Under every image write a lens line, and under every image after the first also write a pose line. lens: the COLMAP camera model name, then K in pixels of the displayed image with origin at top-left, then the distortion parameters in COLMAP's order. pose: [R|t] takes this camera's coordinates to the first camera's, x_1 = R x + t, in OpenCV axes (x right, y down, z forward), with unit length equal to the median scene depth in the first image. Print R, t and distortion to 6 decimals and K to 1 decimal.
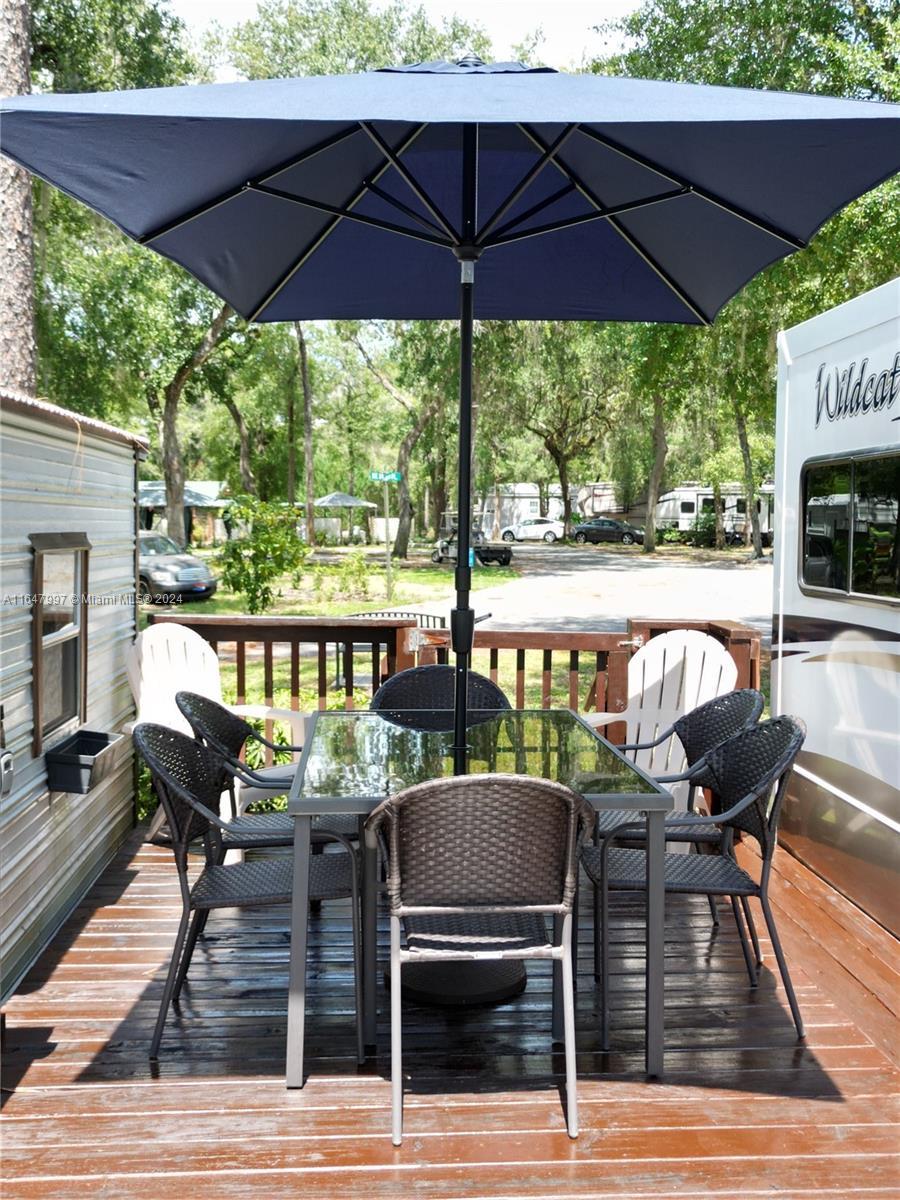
lens RADIAL K [[1247.8, 0, 451.4], [0, 1247.8, 602.2], [0, 0, 1]] dist [0.024525, 0.000000]
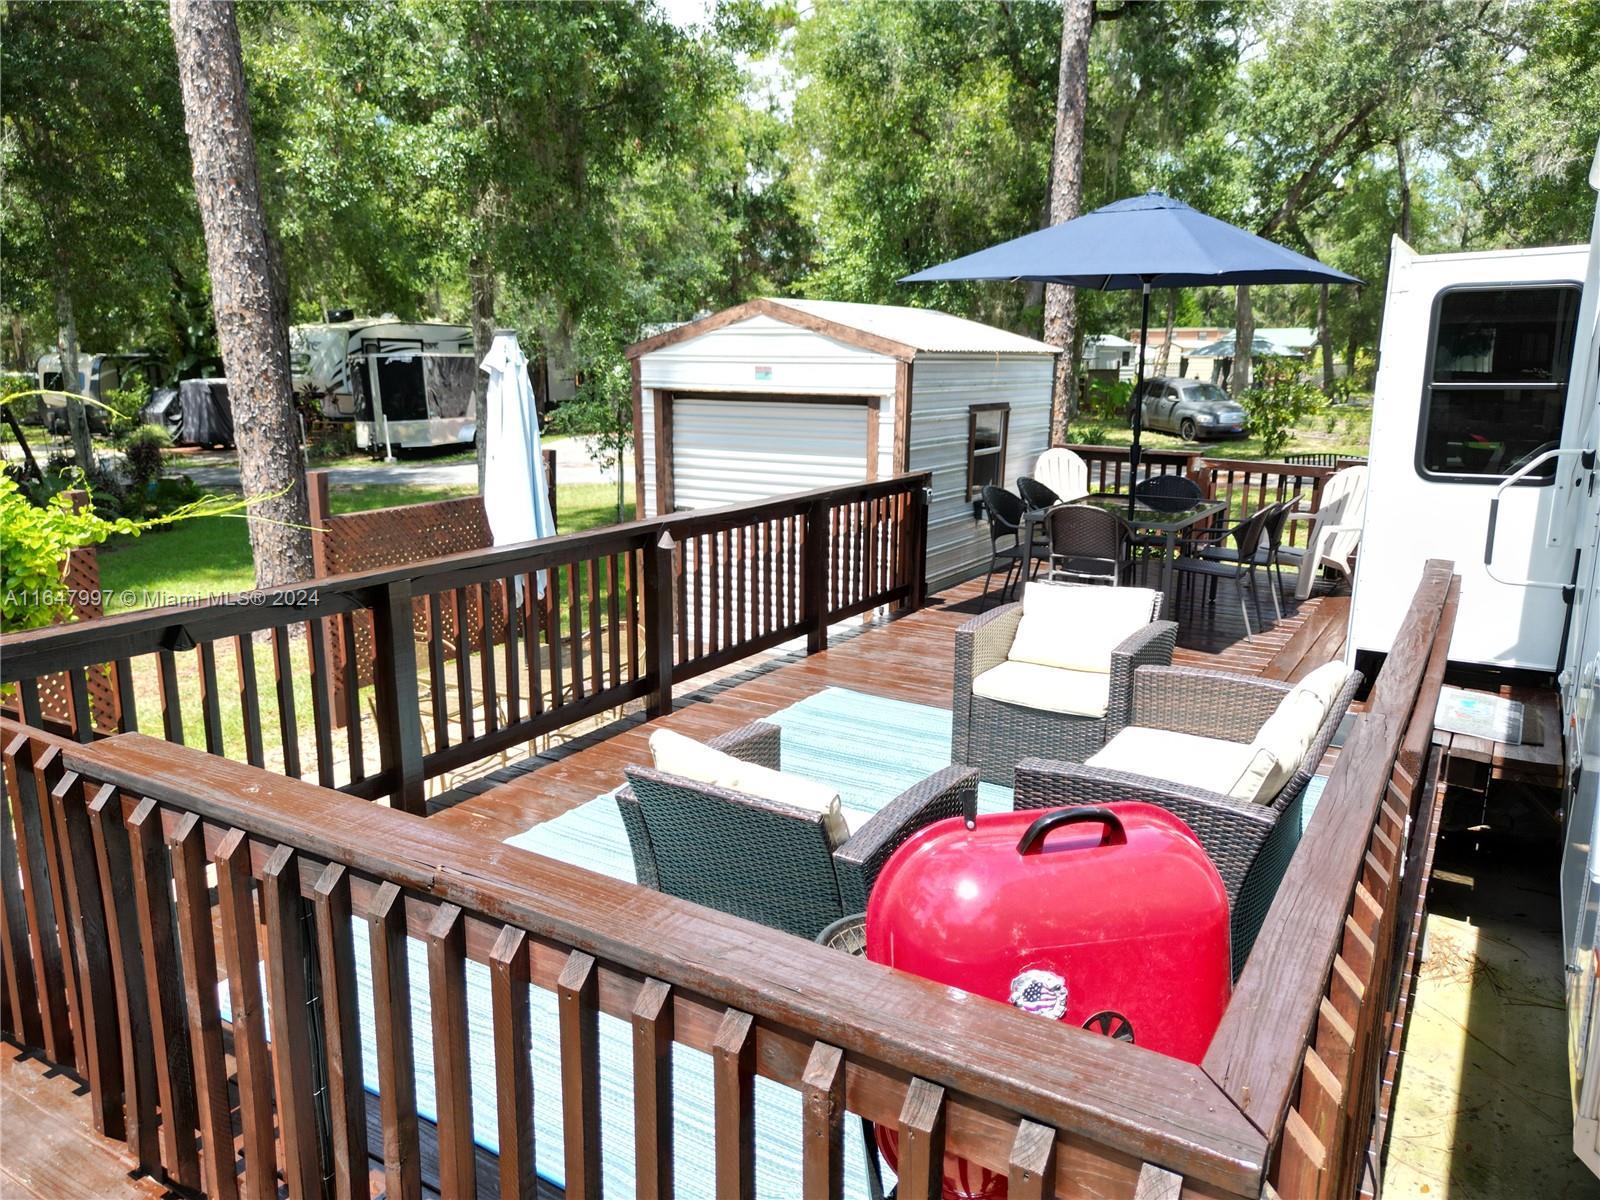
lens RADIAL K [[1133.9, 0, 799.1], [0, 1133.9, 605.3], [0, 0, 1]] dist [0.020846, -0.014343]
pose [[0.808773, 0.120572, -0.575629, 0.126547], [-0.035431, 0.986971, 0.156951, -0.001395], [0.587053, -0.106543, 0.802507, -0.173812]]
